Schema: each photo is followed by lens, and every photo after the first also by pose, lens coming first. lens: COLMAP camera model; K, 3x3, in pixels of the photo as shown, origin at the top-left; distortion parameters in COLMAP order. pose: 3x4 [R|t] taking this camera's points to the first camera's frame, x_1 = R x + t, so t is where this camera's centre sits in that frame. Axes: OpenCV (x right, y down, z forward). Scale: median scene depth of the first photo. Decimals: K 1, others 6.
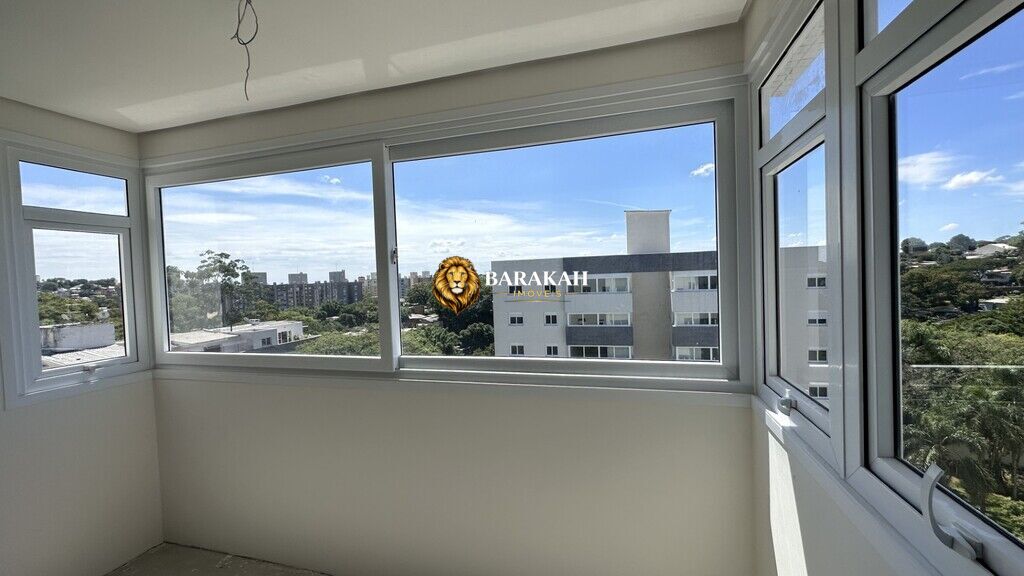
lens RADIAL K [[412.9, 0, 512.0], [0, 412.9, 288.0], [0, 0, 1]] dist [-0.004730, -0.000134]
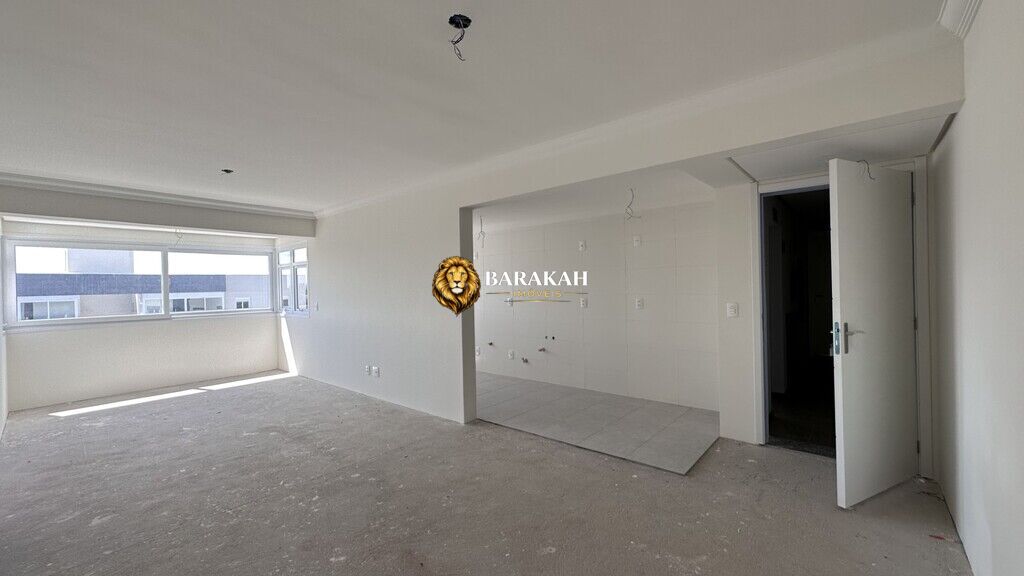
lens RADIAL K [[412.9, 0, 512.0], [0, 412.9, 288.0], [0, 0, 1]] dist [-0.004730, -0.000134]
pose [[0.406336, 0.025620, 0.913364, -2.142059], [0.030383, 0.998675, -0.041530, 0.189707], [-0.913218, 0.044626, 0.405019, -2.752806]]
